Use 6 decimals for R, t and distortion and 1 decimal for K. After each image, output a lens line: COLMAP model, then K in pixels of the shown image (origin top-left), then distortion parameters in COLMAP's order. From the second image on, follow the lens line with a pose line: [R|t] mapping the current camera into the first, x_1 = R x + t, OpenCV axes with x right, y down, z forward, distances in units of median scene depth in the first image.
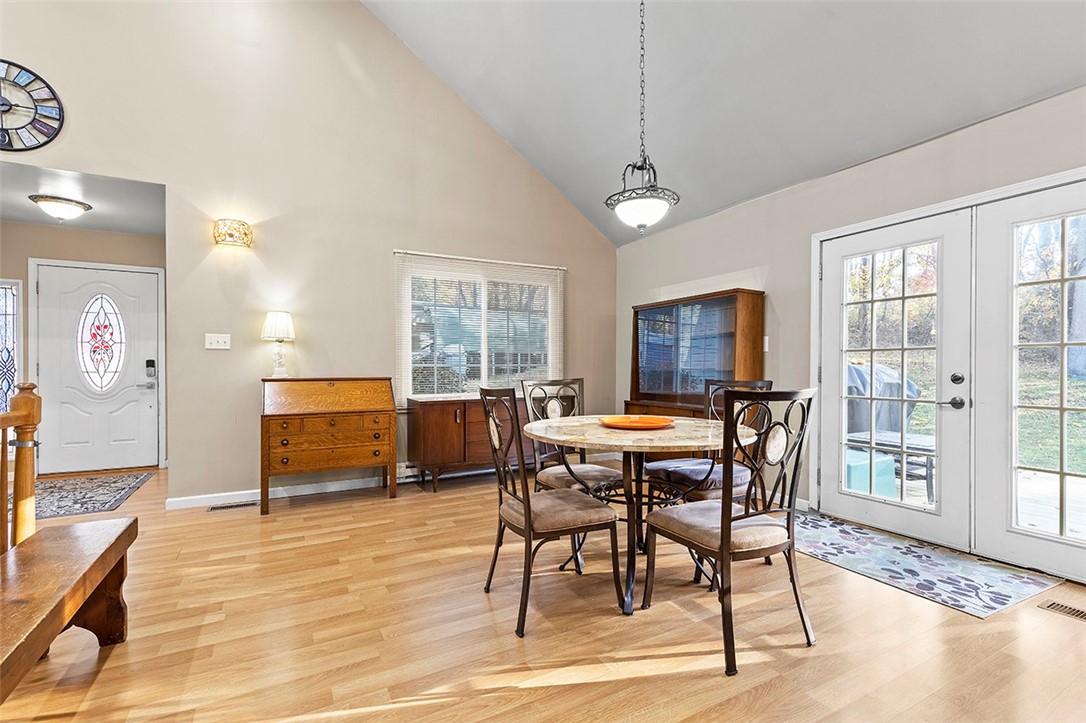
lens RADIAL K [[488.0, 0, 538.5], [0, 488.0, 368.0], [0, 0, 1]] dist [0.001190, -0.000313]
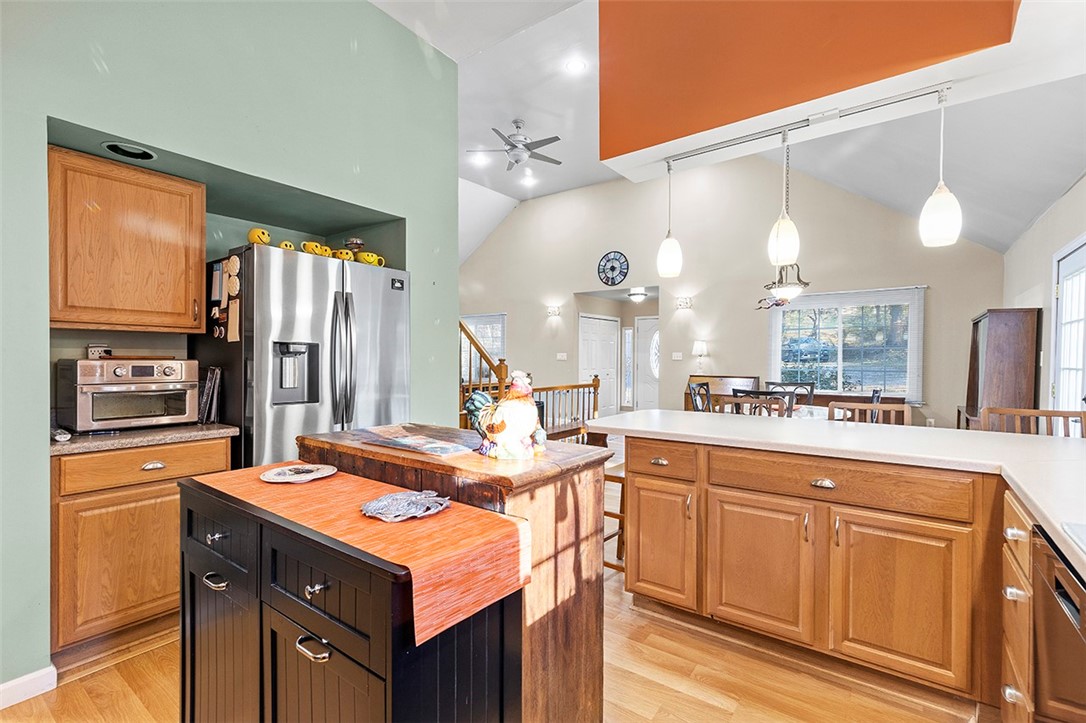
lens RADIAL K [[488.0, 0, 542.6], [0, 488.0, 364.3], [0, 0, 1]] dist [0.001190, -0.000313]
pose [[0.414776, 0.016769, -0.909769, 0.976753], [-0.006294, 0.999859, 0.015560, -0.047331], [0.909902, -0.000727, 0.414823, -0.375934]]
